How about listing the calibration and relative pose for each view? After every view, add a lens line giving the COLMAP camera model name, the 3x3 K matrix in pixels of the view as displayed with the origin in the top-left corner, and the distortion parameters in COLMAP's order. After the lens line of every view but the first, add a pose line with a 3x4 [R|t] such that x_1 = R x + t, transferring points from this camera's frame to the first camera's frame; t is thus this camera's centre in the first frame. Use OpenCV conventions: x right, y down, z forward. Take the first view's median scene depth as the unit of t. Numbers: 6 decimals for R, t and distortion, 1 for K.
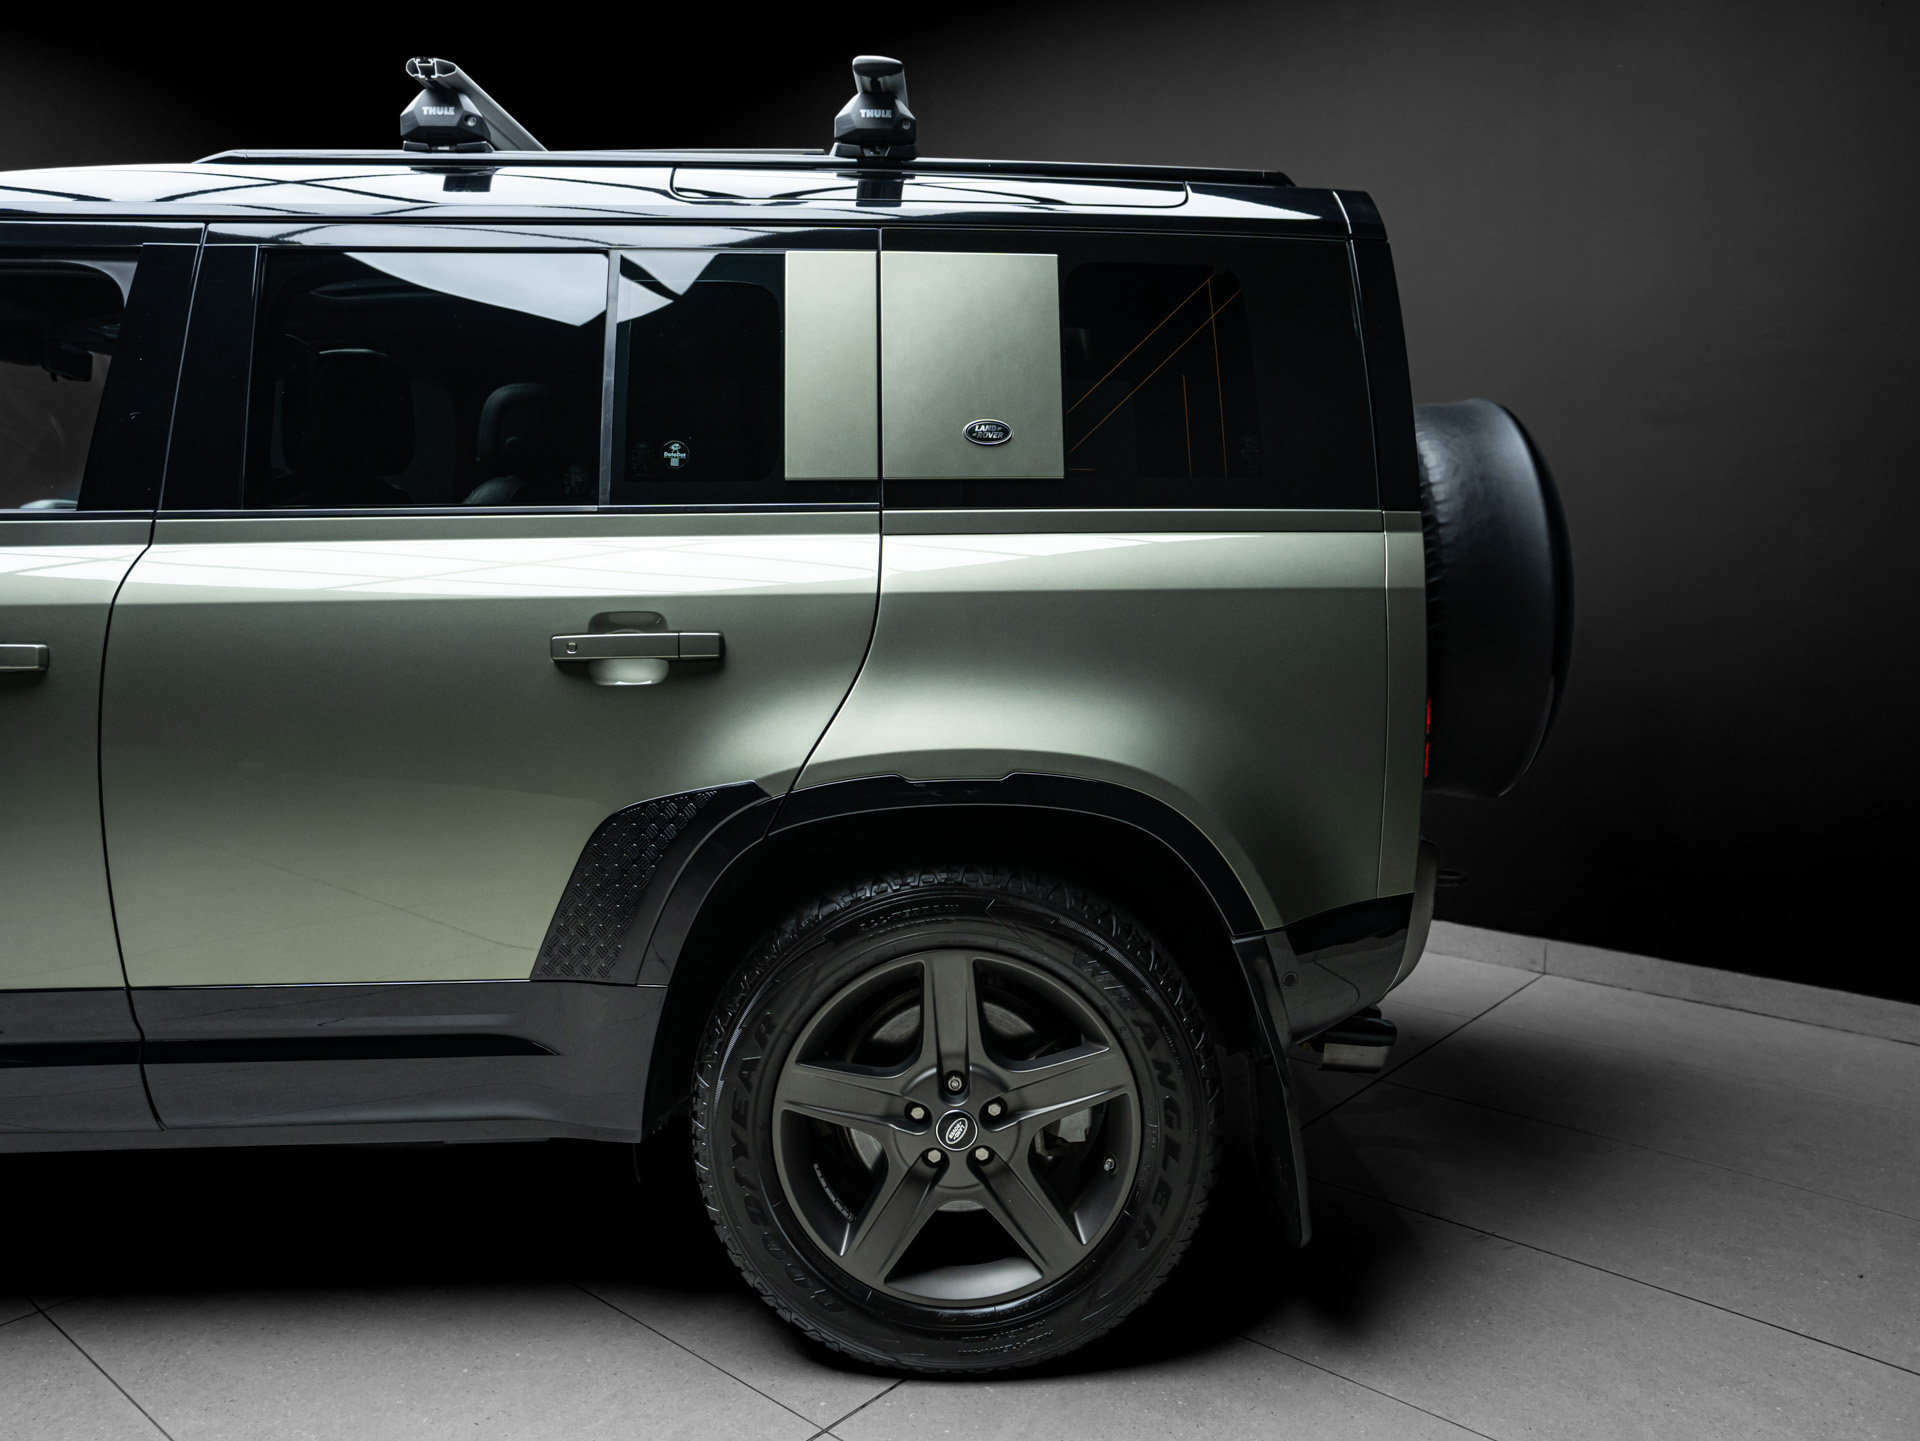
lens RADIAL K [[1399.7, 0, 937.9], [0, 1399.7, 742.7], [0, 0, 1]] dist [-0.021122, 0.049592]
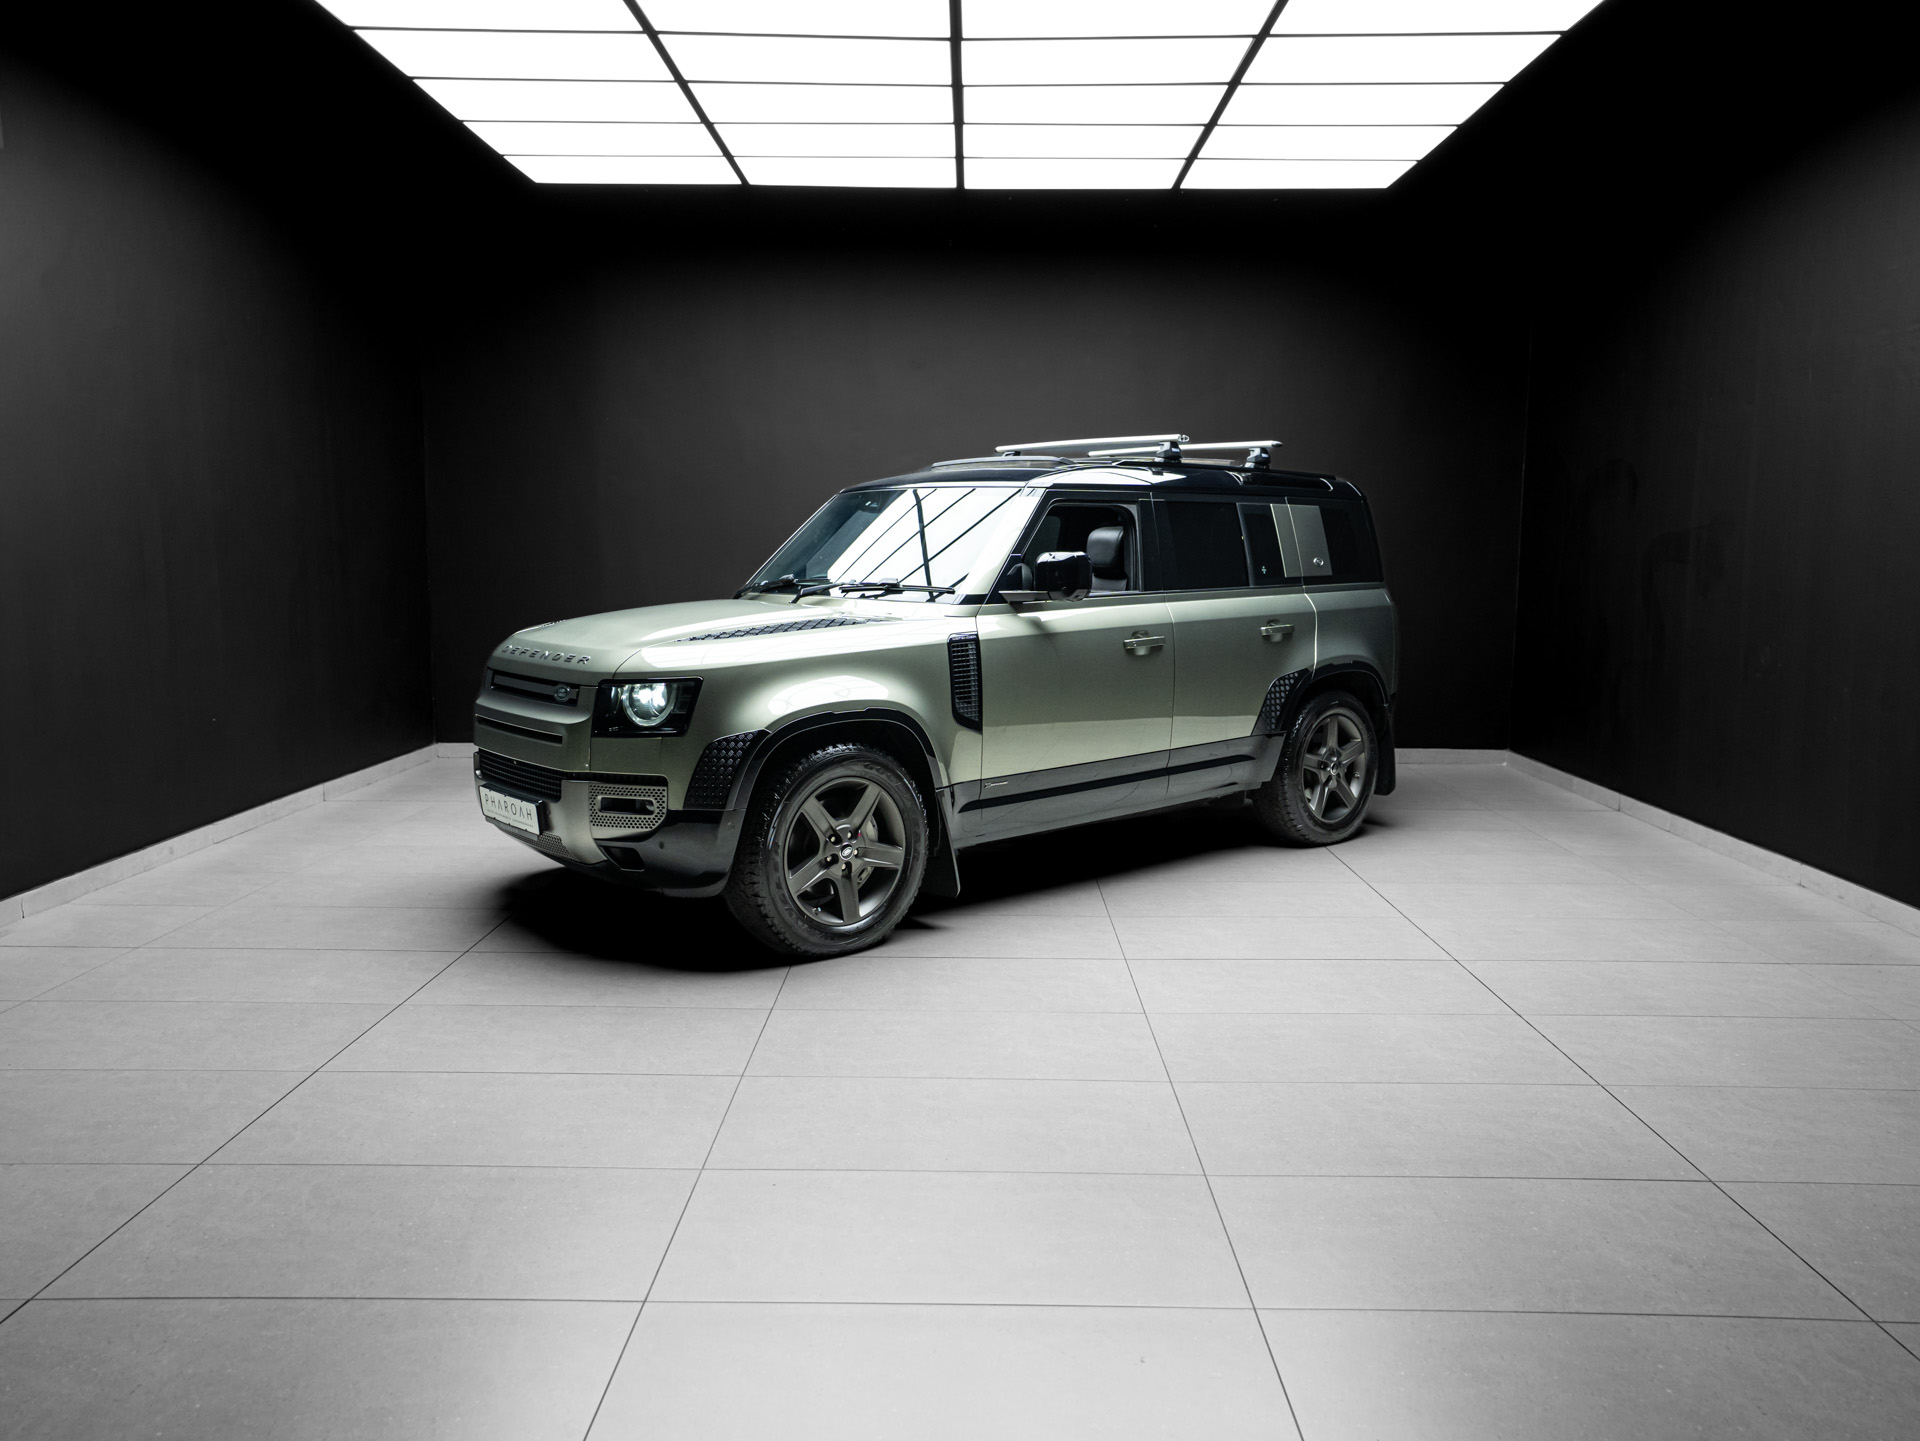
lens RADIAL K [[1420.9, 0, 960.0], [0, 1420.9, 720.5], [0, 0, 1]] dist [-0.024716, 0.054764]
pose [[0.762687, -0.080571, 0.641730, -2.848139], [0.074161, 0.996560, 0.036981, -0.033724], [-0.642502, 0.019386, 0.766039, -1.043443]]
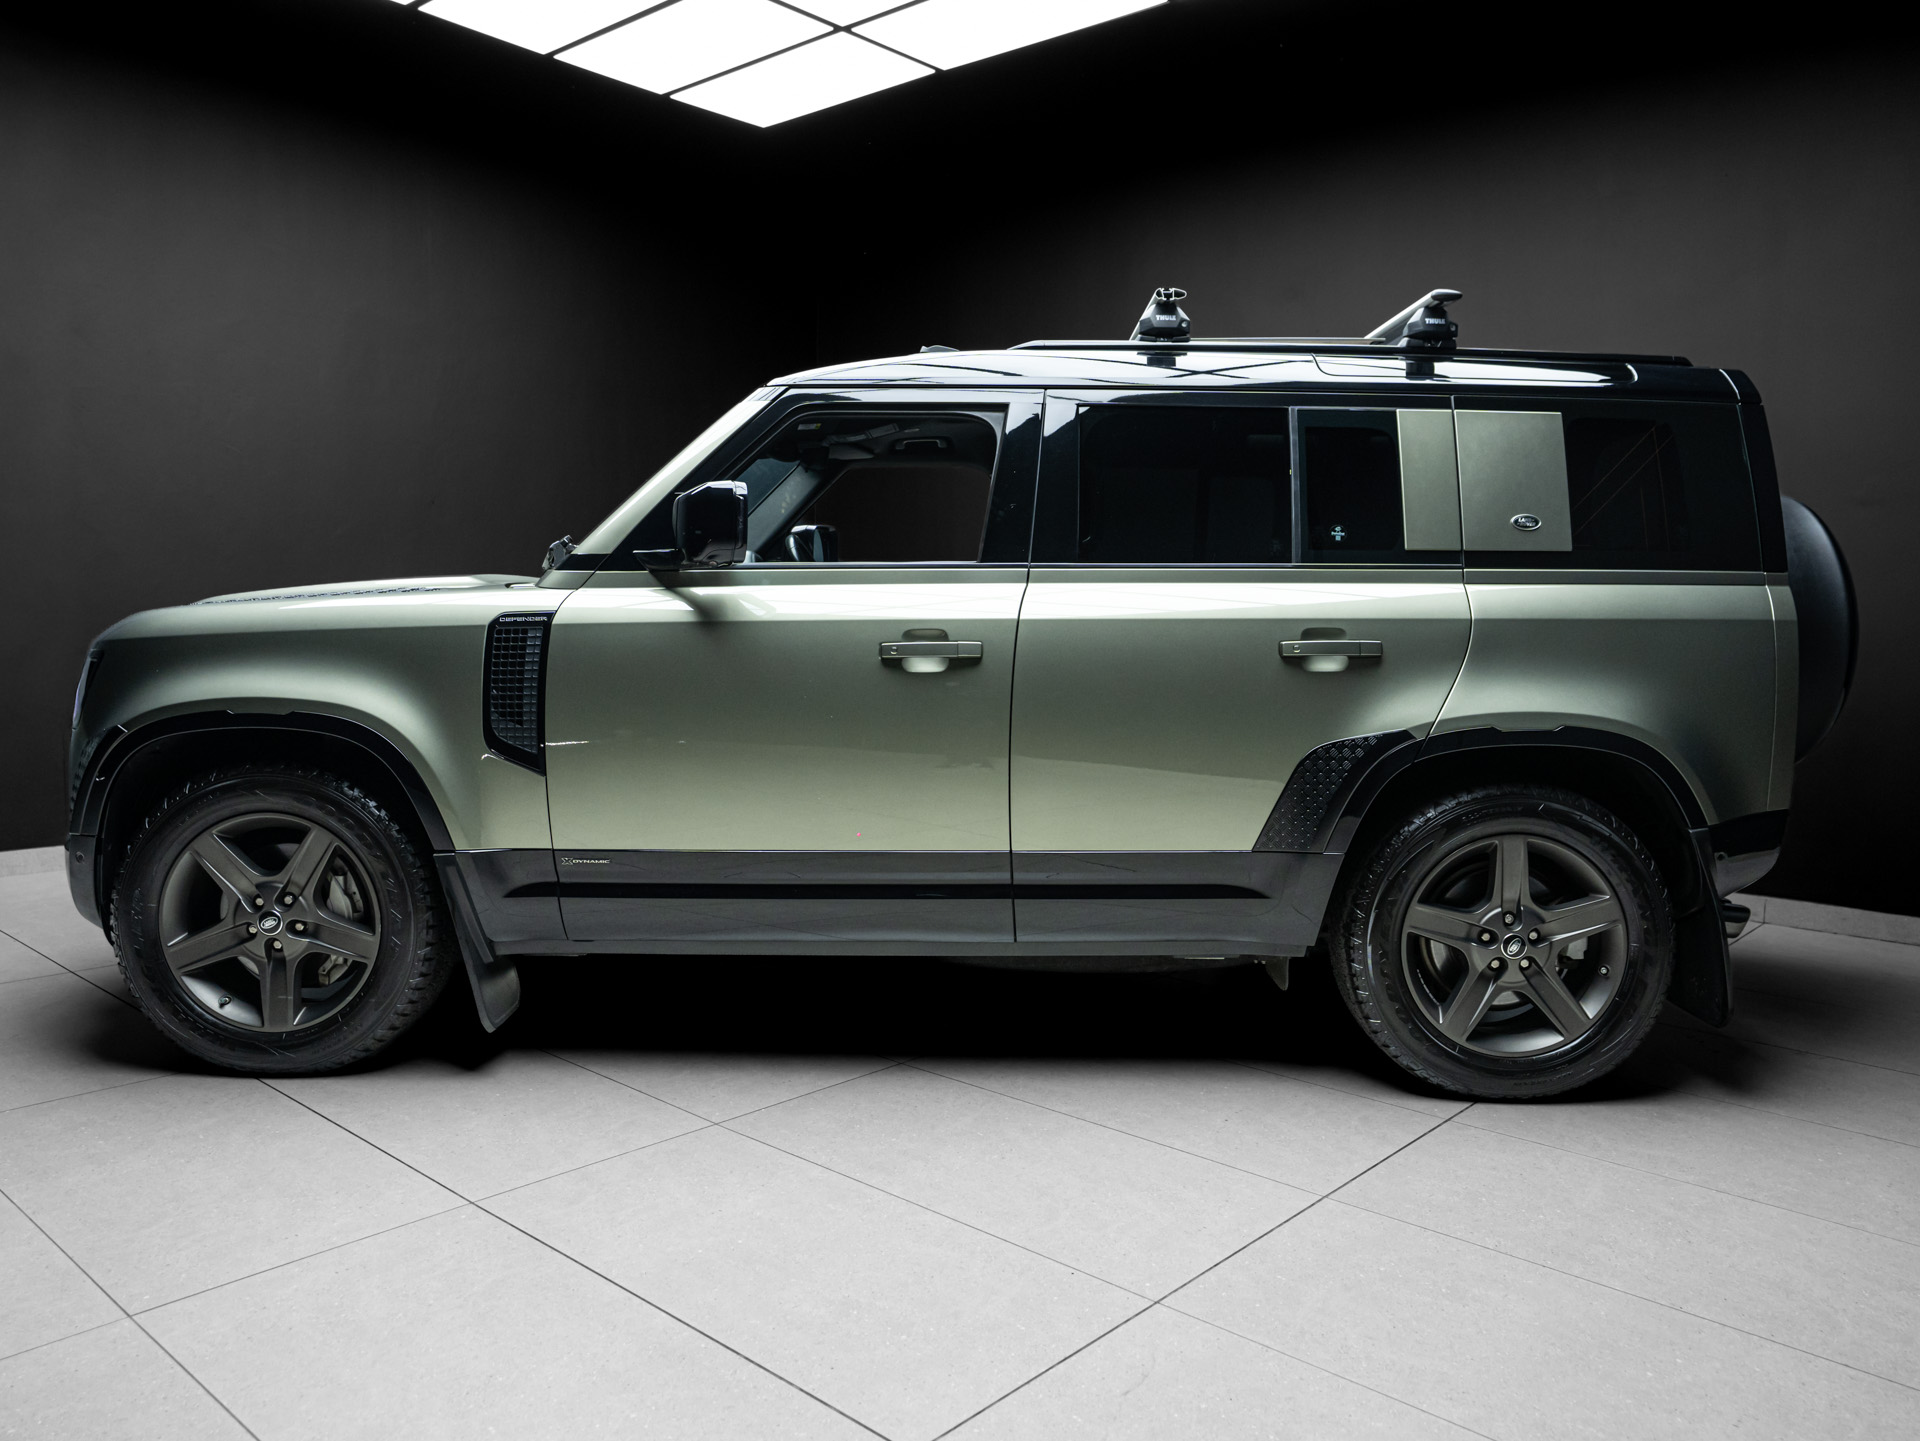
lens RADIAL K [[1420.9, 0, 960.0], [0, 1420.9, 720.5], [0, 0, 1]] dist [-0.024716, 0.054764]
pose [[0.999772, 0.014202, -0.015936, -0.606511], [-0.014752, 0.999280, -0.034942, 0.079507], [0.015428, 0.035169, 0.999262, -0.672404]]
